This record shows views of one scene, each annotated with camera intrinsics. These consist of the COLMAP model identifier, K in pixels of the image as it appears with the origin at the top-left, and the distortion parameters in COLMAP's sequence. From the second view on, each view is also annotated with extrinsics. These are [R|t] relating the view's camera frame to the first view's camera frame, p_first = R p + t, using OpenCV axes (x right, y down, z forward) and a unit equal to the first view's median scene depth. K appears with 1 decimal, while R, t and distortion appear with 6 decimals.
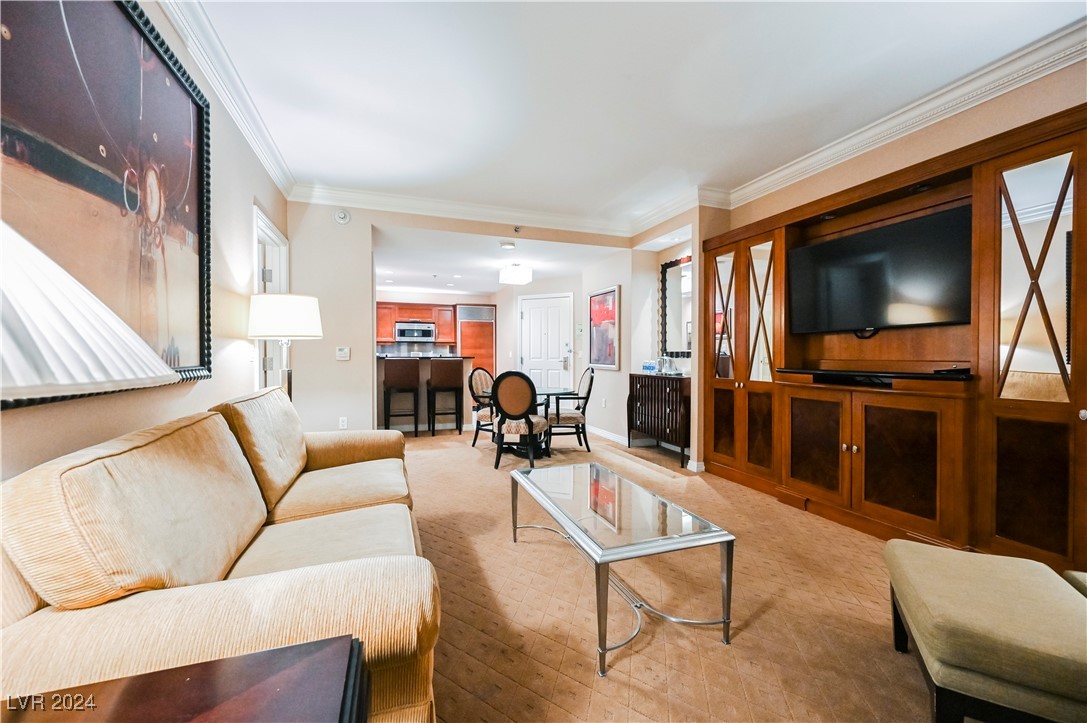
lens RADIAL K [[427.7, 0, 540.4], [0, 427.7, 361.3], [0, 0, 1]] dist [-0.000766, 0.000350]
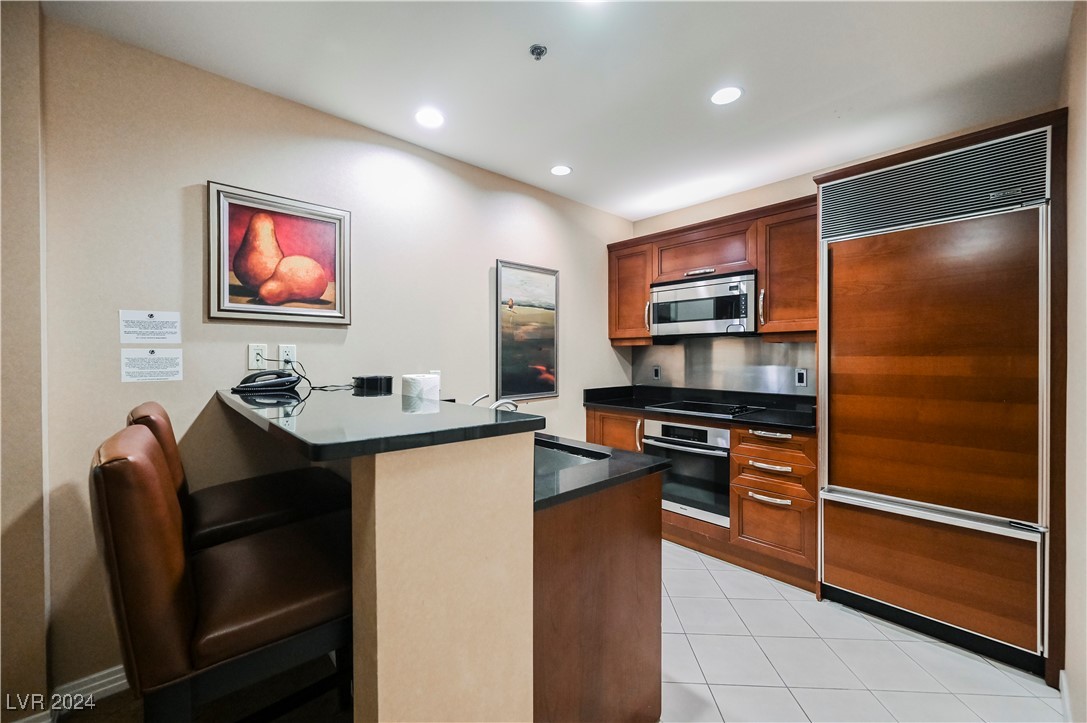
lens RADIAL K [[427.7, 0, 540.2], [0, 427.7, 359.7], [0, 0, 1]] dist [-0.000766, 0.000350]
pose [[0.380065, 0.006215, -0.924939, -0.053561], [-0.013604, 0.999907, 0.001129, -0.060763], [0.924860, 0.012153, 0.380114, 1.833883]]
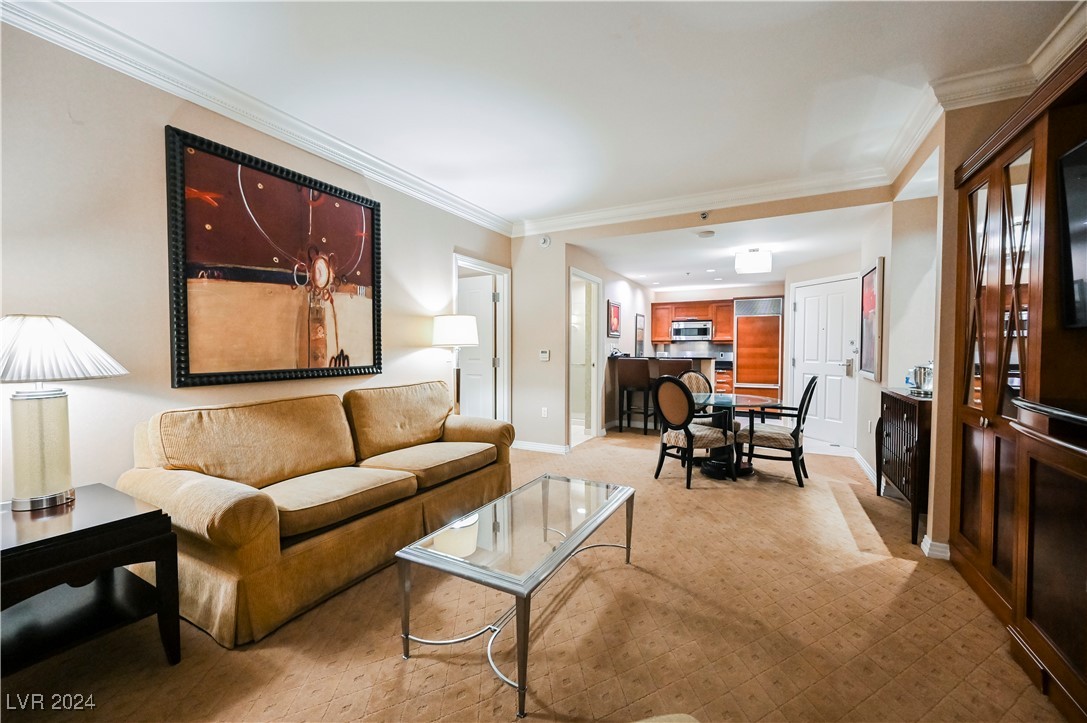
lens RADIAL K [[427.7, 0, 545.2], [0, 427.7, 362.9], [0, 0, 1]] dist [-0.000766, 0.000350]
pose [[0.672065, 0.025093, -0.740067, 0.515454], [-0.014155, 0.999678, 0.021040, -0.025675], [0.740357, -0.003664, 0.672204, 0.223204]]
